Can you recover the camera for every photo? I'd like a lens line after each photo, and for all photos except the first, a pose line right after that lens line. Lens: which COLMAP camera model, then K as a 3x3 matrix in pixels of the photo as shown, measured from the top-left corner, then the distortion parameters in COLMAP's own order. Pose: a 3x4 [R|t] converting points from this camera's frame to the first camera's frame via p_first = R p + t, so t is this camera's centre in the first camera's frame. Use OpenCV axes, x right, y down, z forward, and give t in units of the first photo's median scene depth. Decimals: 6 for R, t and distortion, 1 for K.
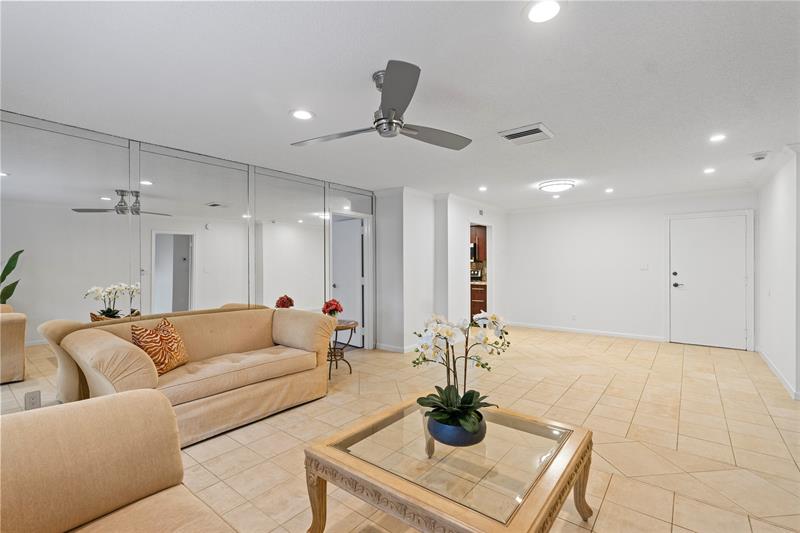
lens RADIAL K [[363.1, 0, 399.6], [0, 363.1, 264.3], [0, 0, 1]] dist [-0.002790, 0.000835]
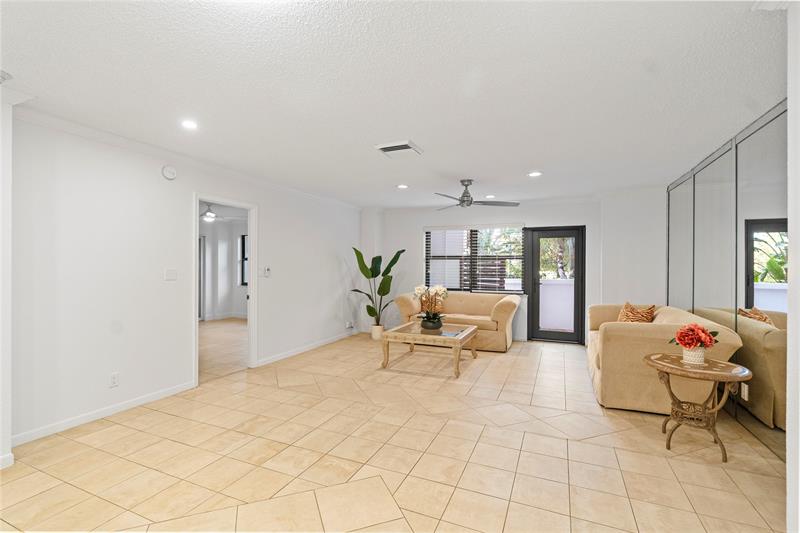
lens RADIAL K [[366.6, 0, 400.0], [0, 366.6, 266.5], [0, 0, 1]] dist [-0.004277, -0.000222]
pose [[-0.968205, -0.002822, -0.250143, 0.512669], [-0.002770, 0.999996, -0.000559, 0.002355], [0.250144, 0.000152, -0.968209, 1.693867]]
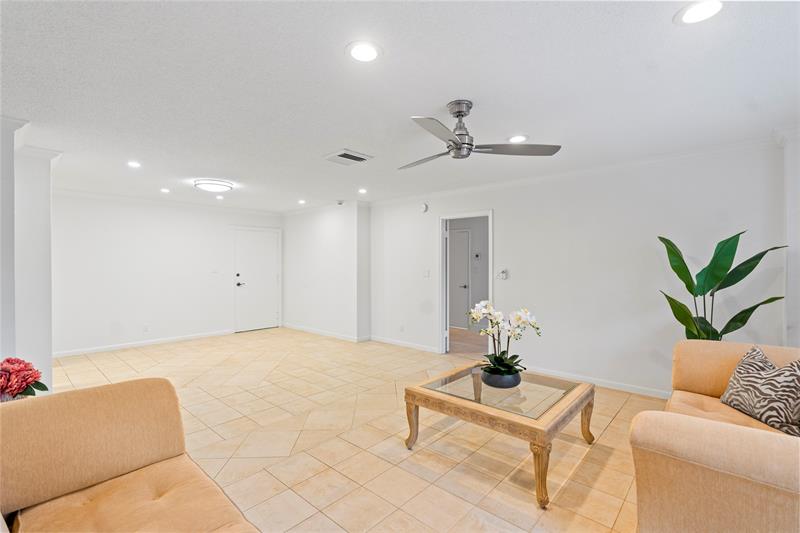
lens RADIAL K [[363.1, 0, 399.6], [0, 363.1, 264.3], [0, 0, 1]] dist [-0.002790, 0.000835]
pose [[0.069143, 0.002166, 0.997604, -0.646044], [-0.000551, 0.999998, -0.002133, -0.011496], [-0.997607, -0.000402, 0.069144, 0.612612]]
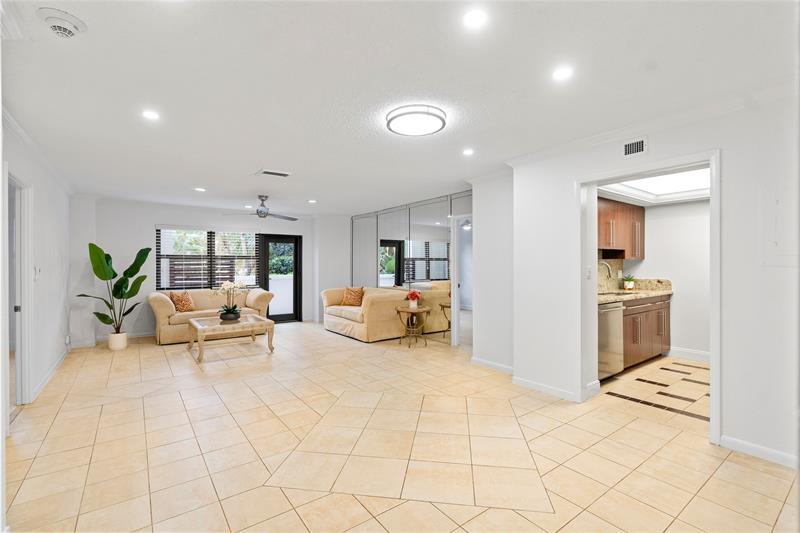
lens RADIAL K [[363.1, 0, 399.6], [0, 363.1, 264.3], [0, 0, 1]] dist [-0.002790, 0.000835]
pose [[-0.265471, -0.000967, -0.964118, 1.306865], [0.004127, 0.999989, -0.002139, 0.003039], [0.964110, -0.004547, -0.265464, 1.512063]]
